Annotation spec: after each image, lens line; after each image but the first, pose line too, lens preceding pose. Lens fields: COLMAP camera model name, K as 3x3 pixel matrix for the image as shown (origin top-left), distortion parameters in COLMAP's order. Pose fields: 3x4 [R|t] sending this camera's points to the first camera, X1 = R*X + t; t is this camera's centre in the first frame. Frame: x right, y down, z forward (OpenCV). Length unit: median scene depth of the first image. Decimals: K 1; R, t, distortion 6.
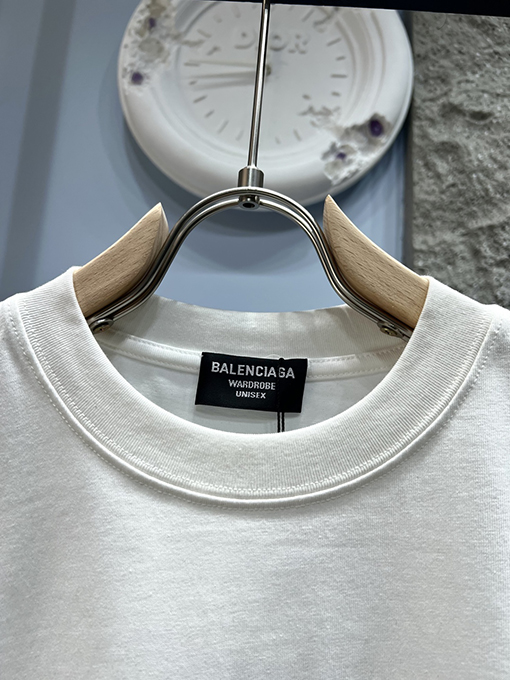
lens RADIAL K [[507.3, 0, 250.9], [0, 507.3, 344.7], [0, 0, 1]] dist [0.020623, -0.035507]
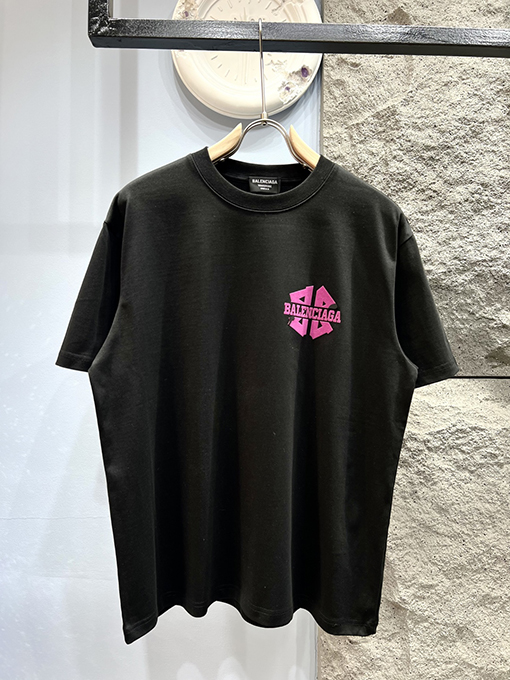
lens RADIAL K [[507.3, 0, 252.3], [0, 507.3, 344.7], [0, 0, 1]] dist [0.020623, -0.035507]
pose [[0.997864, -0.054700, 0.035709, -0.090912], [0.046346, 0.978061, 0.203100, 0.209901], [-0.046035, -0.201011, 0.978507, -1.198588]]
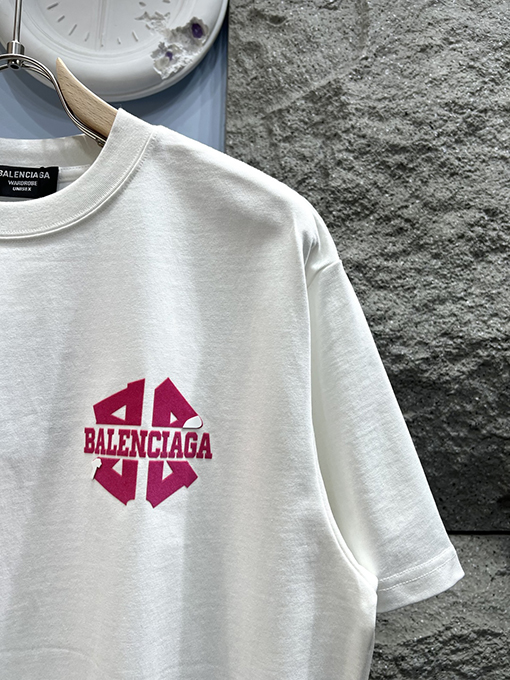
lens RADIAL K [[507.3, 0, 249.9], [0, 507.3, 343.7], [0, 0, 1]] dist [0.020623, -0.035507]
pose [[0.997096, -0.036669, 0.066745, 0.275606], [0.028609, 0.992607, 0.117952, 0.192814], [-0.070577, -0.115700, 0.990774, -0.329151]]
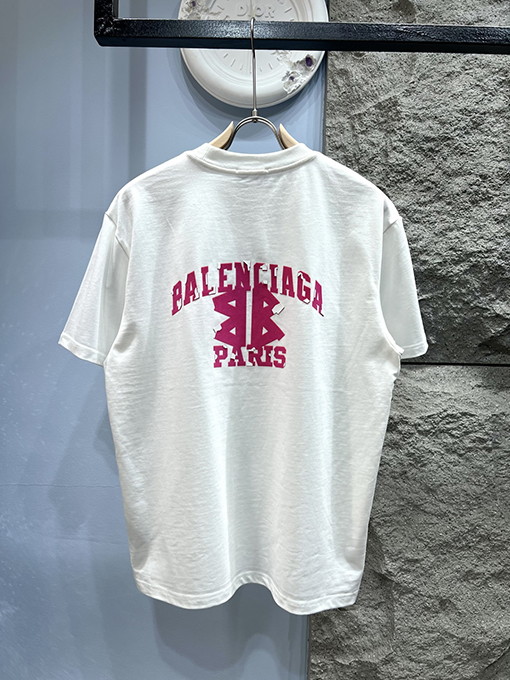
lens RADIAL K [[507.3, 0, 251.4], [0, 507.3, 341.7], [0, 0, 1]] dist [0.020623, -0.035507]
pose [[0.999295, -0.036489, -0.008796, -0.004805], [0.037528, 0.967132, 0.251489, 0.136726], [-0.000669, -0.251642, 0.967820, -1.284929]]
